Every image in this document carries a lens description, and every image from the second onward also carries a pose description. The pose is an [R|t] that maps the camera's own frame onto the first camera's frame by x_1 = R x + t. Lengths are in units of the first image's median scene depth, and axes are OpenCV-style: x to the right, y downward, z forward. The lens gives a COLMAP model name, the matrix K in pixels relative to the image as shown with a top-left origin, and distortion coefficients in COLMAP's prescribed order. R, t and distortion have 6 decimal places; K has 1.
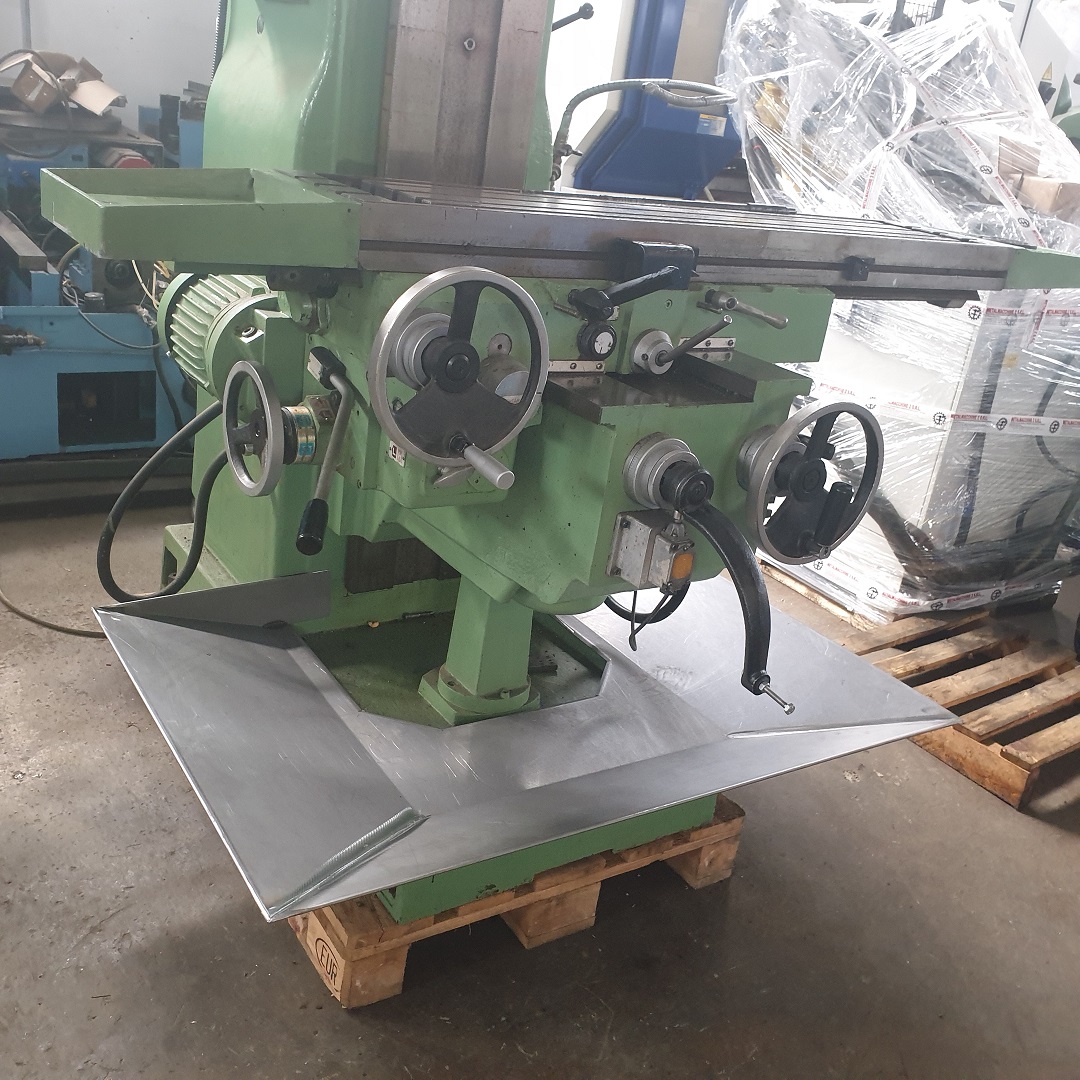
lens RADIAL K [[1141.4, 0, 532.9], [0, 1141.4, 528.9], [0, 0, 1]] dist [0.148498, -0.304021]
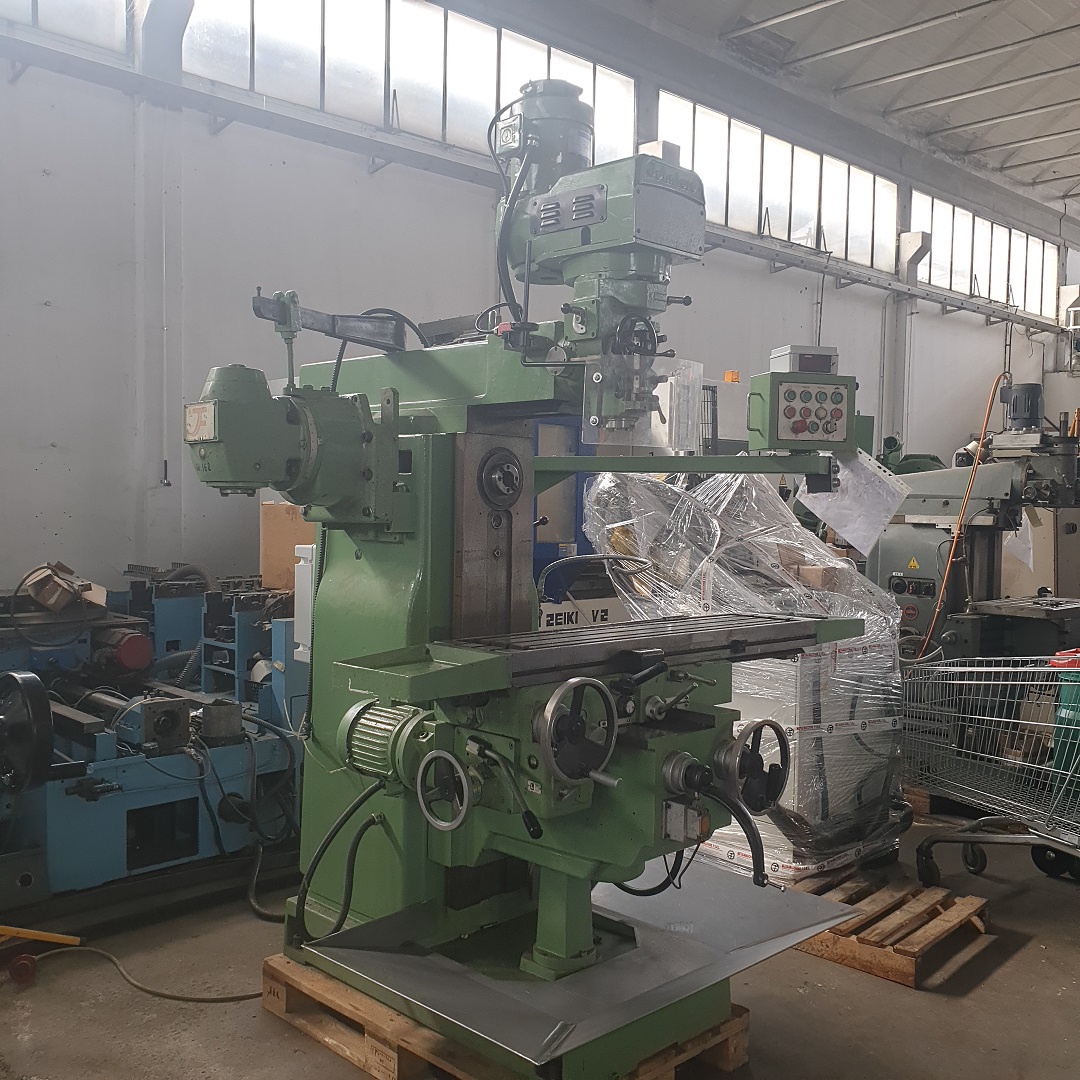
lens RADIAL K [[1141.4, 0, 532.9], [0, 1141.4, 528.9], [0, 0, 1]] dist [0.148498, -0.304021]
pose [[0.973907, -0.124902, 0.189487, -0.235070], [0.179425, 0.935013, -0.305873, 0.059125], [-0.138969, 0.331890, 0.933025, -0.448429]]
